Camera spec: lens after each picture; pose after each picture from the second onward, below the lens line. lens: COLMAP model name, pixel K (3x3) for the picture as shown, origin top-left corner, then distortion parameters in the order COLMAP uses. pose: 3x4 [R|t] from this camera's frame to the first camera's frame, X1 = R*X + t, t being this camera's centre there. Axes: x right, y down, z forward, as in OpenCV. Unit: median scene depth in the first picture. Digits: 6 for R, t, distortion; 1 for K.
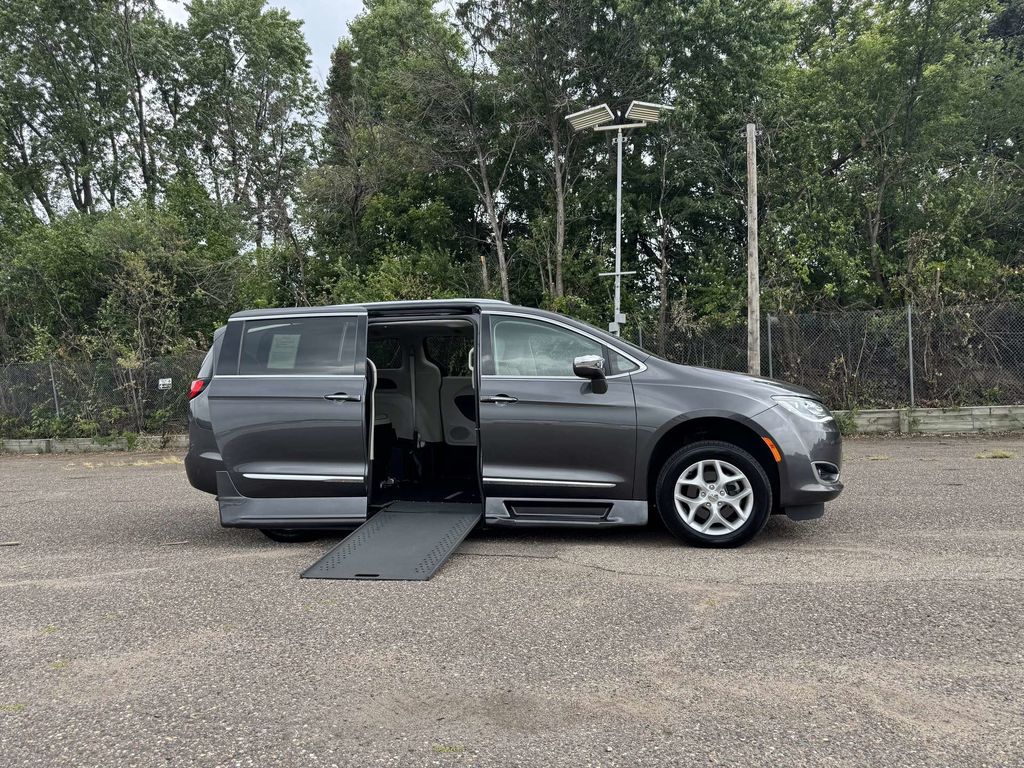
lens RADIAL K [[730.6, 0, 512.0], [0, 730.6, 384.0], [0, 0, 1]] dist [0.065715, -0.089380]
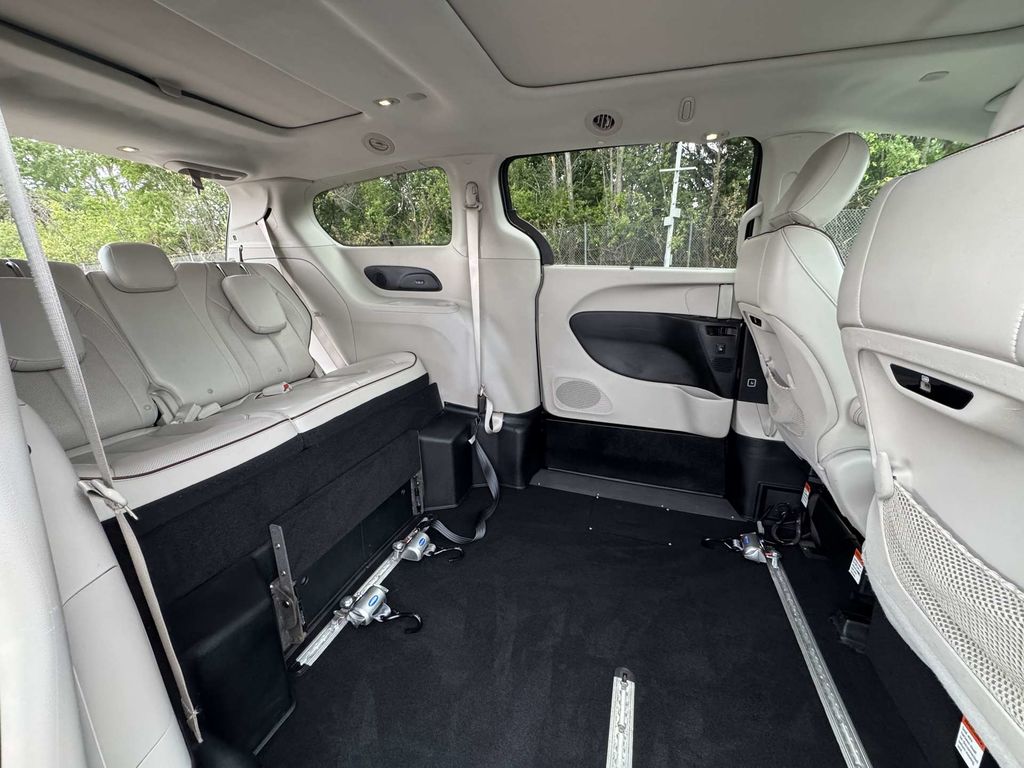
lens RADIAL K [[414.7, 0, 512.0], [0, 414.7, 384.0], [0, 0, 1]] dist [-0.008319, 0.000029]
pose [[0.995397, 0.040447, -0.086886, -0.088884], [-0.015715, 0.963194, 0.268348, -0.008076], [0.094542, -0.265747, 0.959396, 0.736001]]
